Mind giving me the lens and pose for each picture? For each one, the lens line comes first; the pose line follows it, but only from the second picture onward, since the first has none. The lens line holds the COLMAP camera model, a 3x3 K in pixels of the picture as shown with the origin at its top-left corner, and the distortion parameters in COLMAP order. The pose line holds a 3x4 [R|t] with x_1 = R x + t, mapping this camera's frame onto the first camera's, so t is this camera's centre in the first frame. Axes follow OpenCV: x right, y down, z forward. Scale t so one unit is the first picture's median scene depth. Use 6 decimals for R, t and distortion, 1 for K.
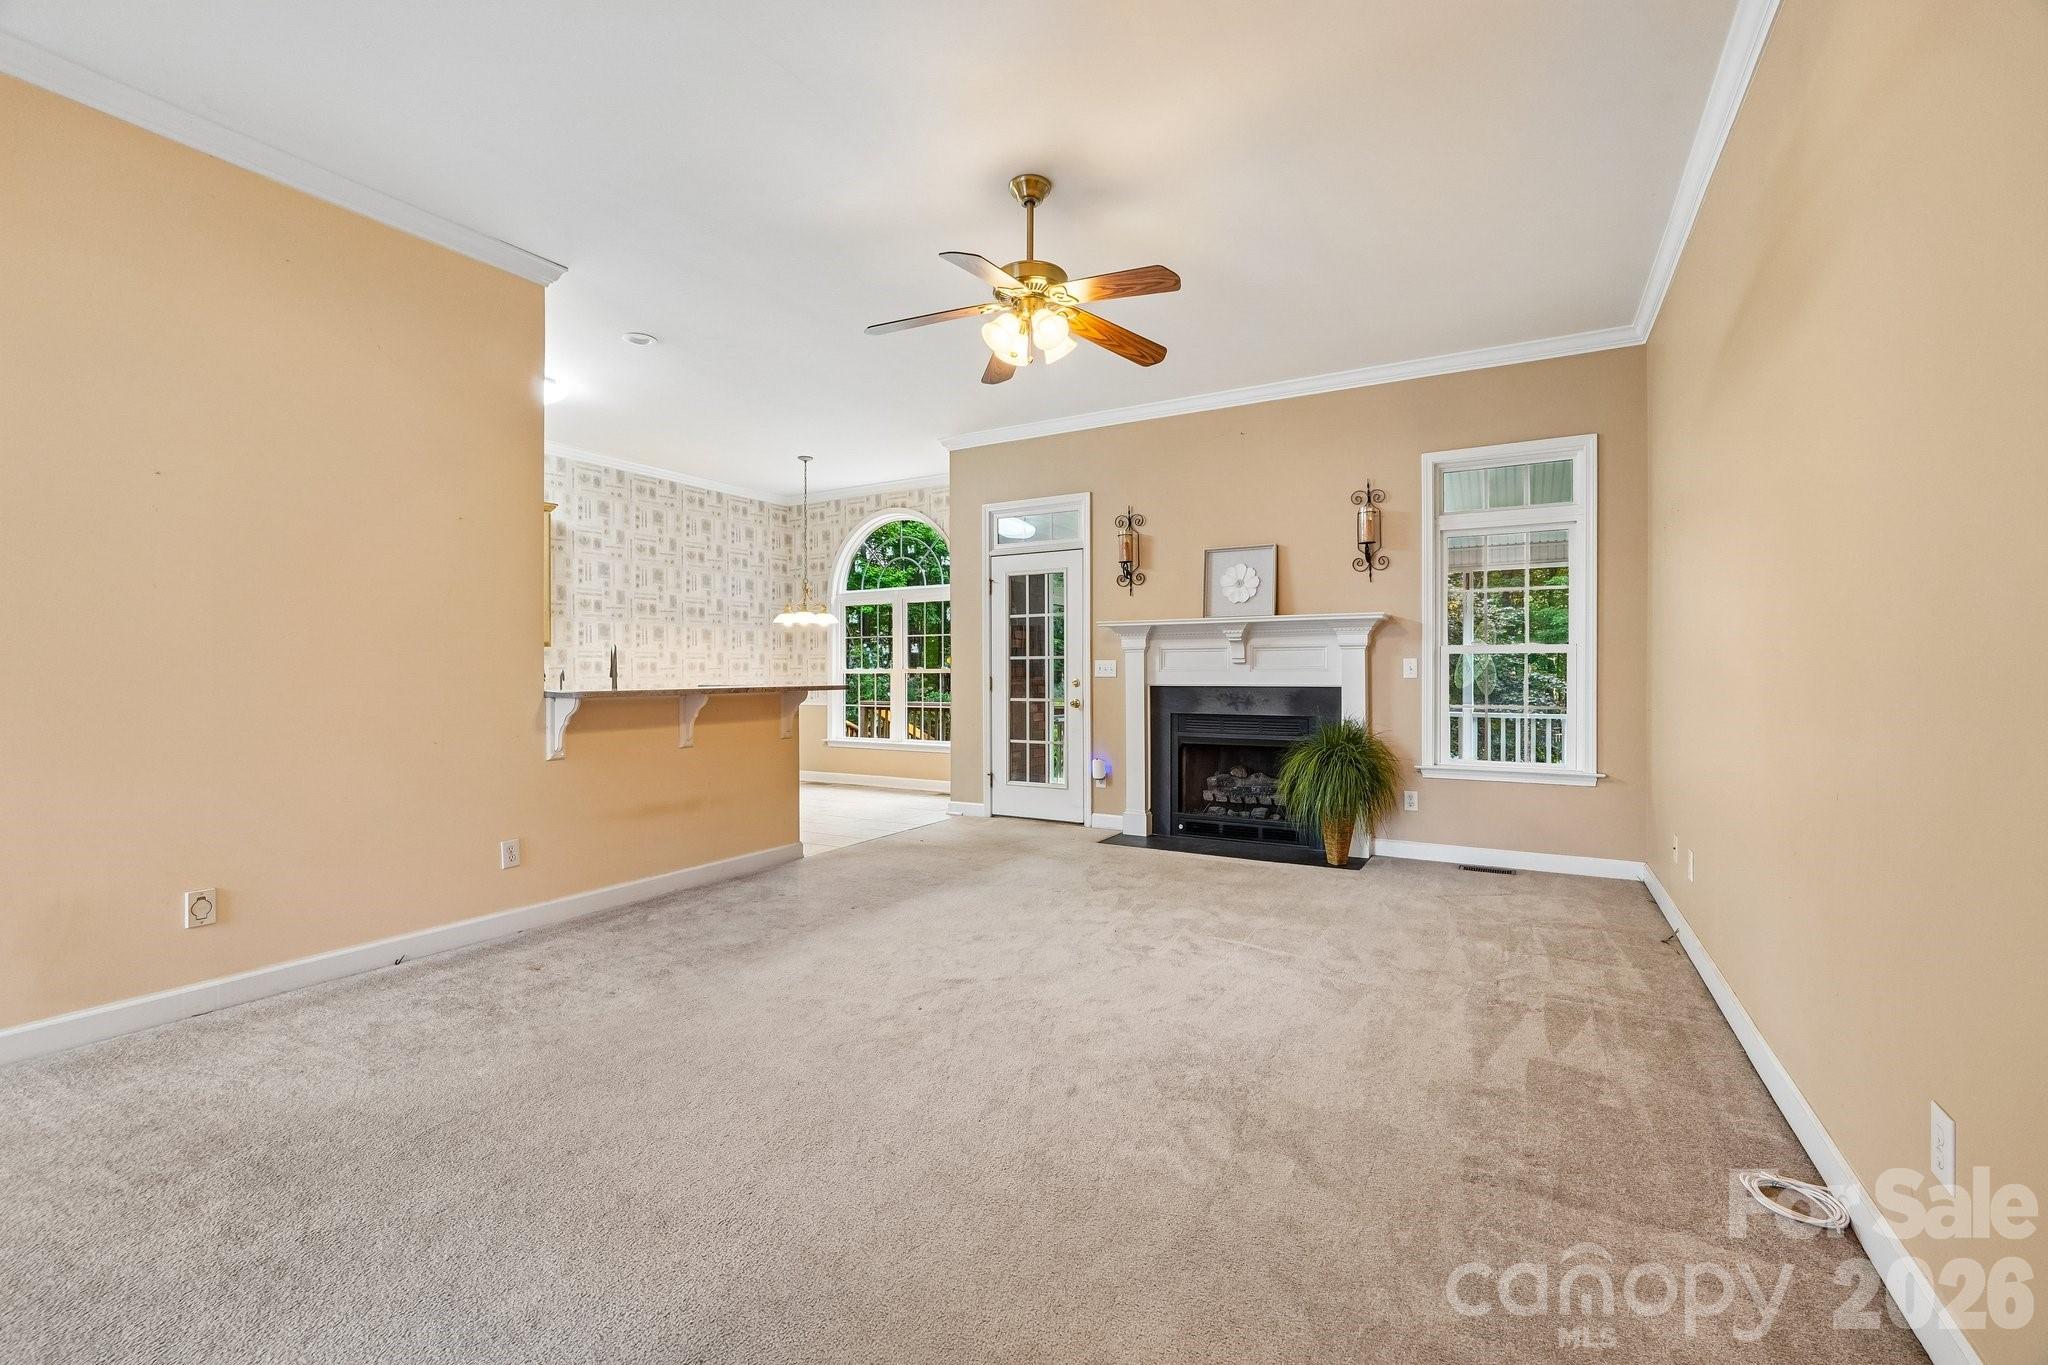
lens RADIAL K [[874.7, 0, 1028.2], [0, 874.7, 675.2], [0, 0, 1]] dist [-0.004365, 0.001306]
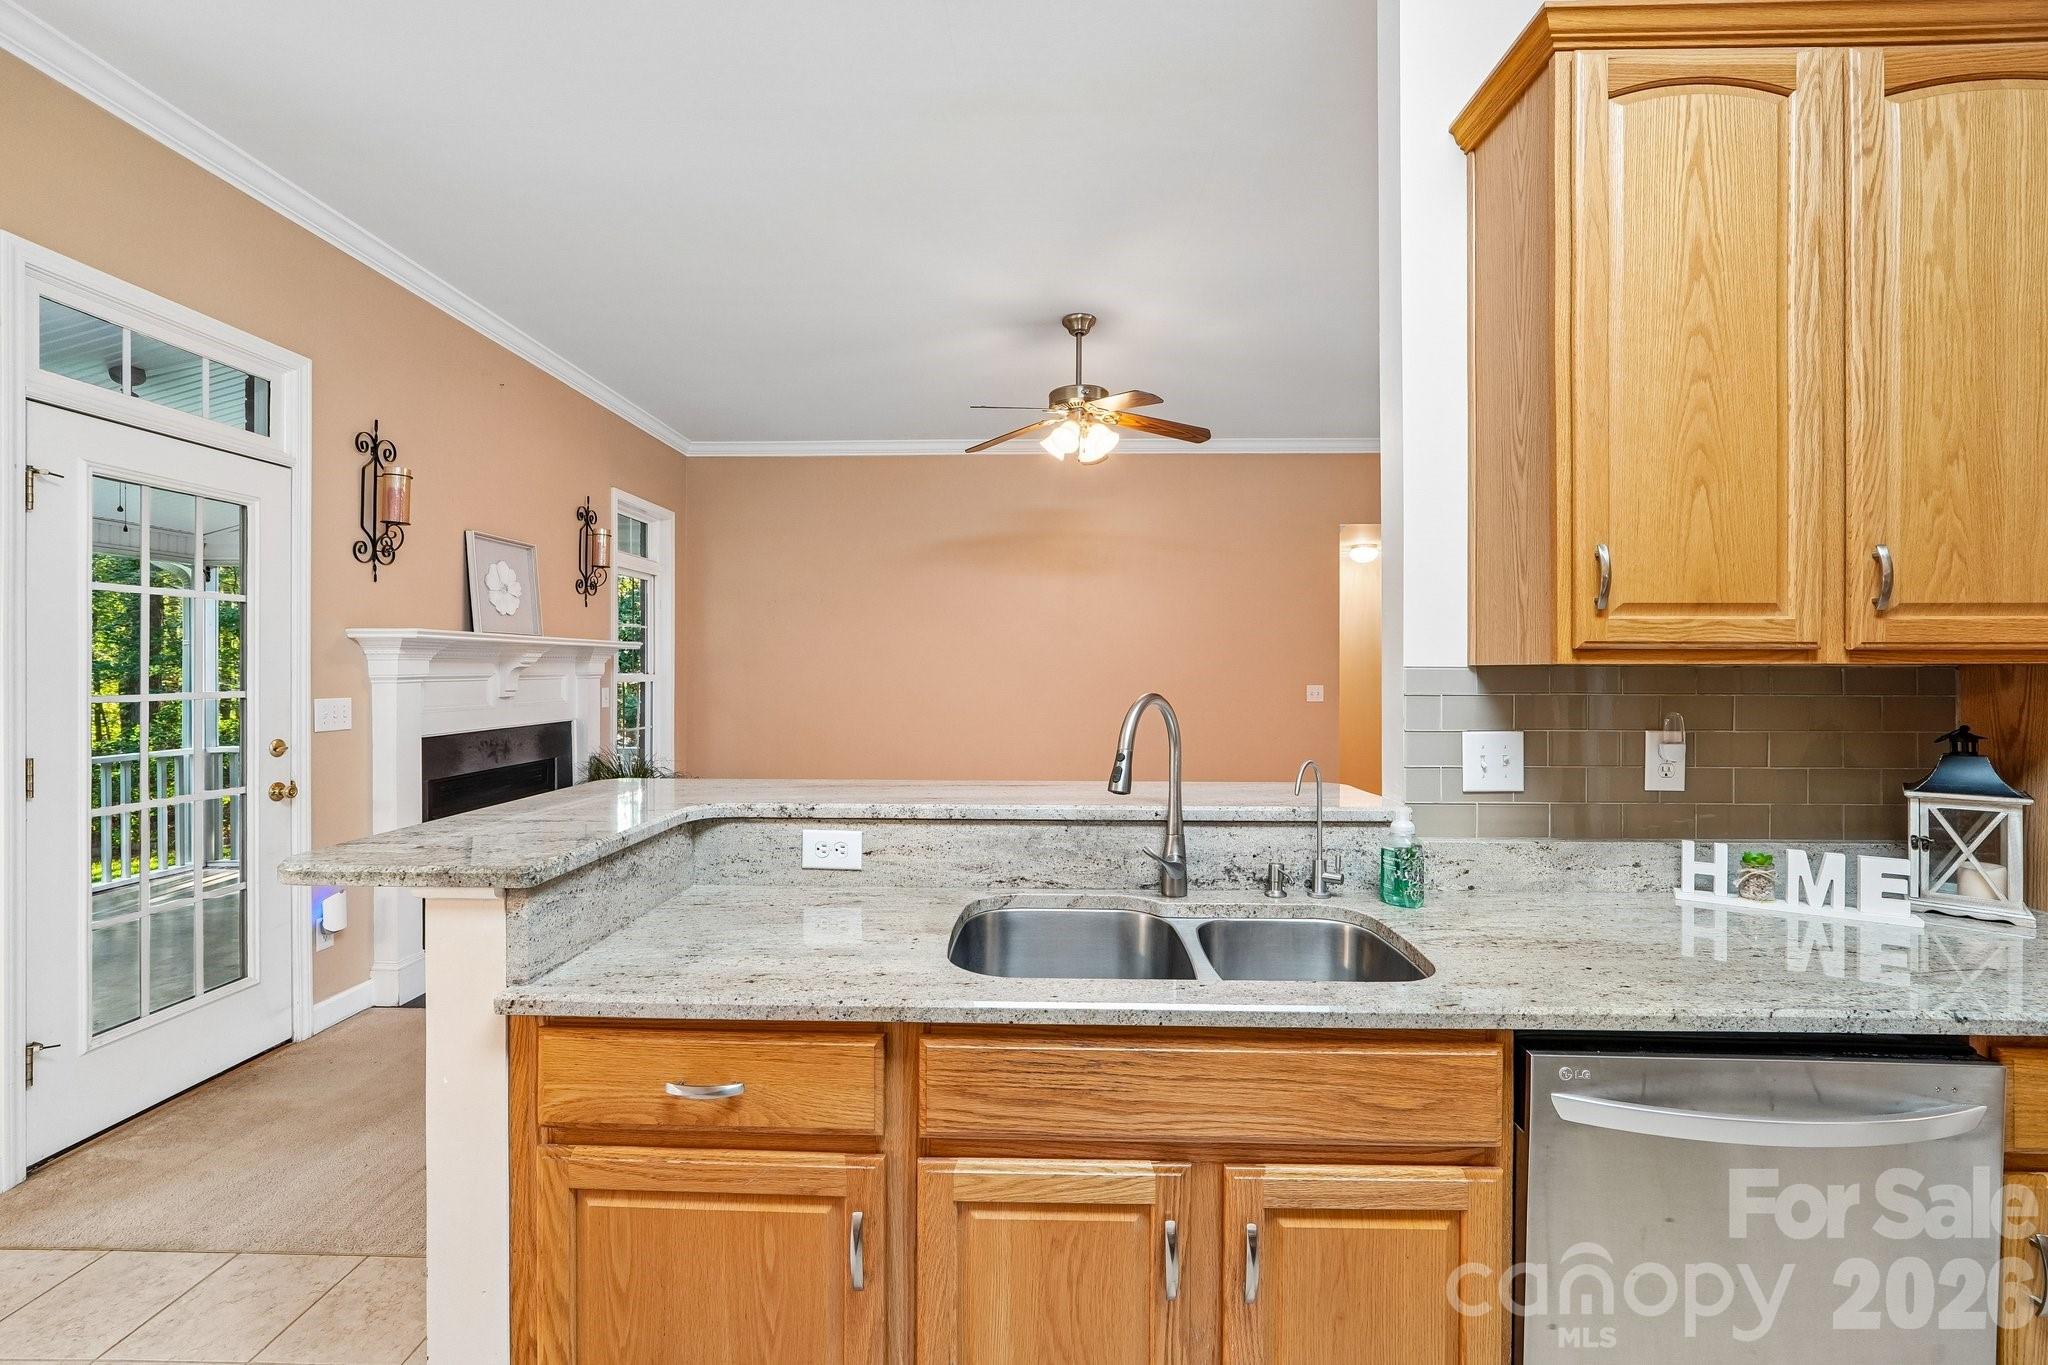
lens RADIAL K [[874.7, 0, 1021.9], [0, 874.7, 670.5], [0, 0, 1]] dist [-0.004365, 0.001306]
pose [[-0.474256, 0.000102, 0.880387, -0.613039], [-0.002632, 0.999995, -0.001533, -0.036469], [-0.880383, -0.003044, -0.474254, 0.968309]]
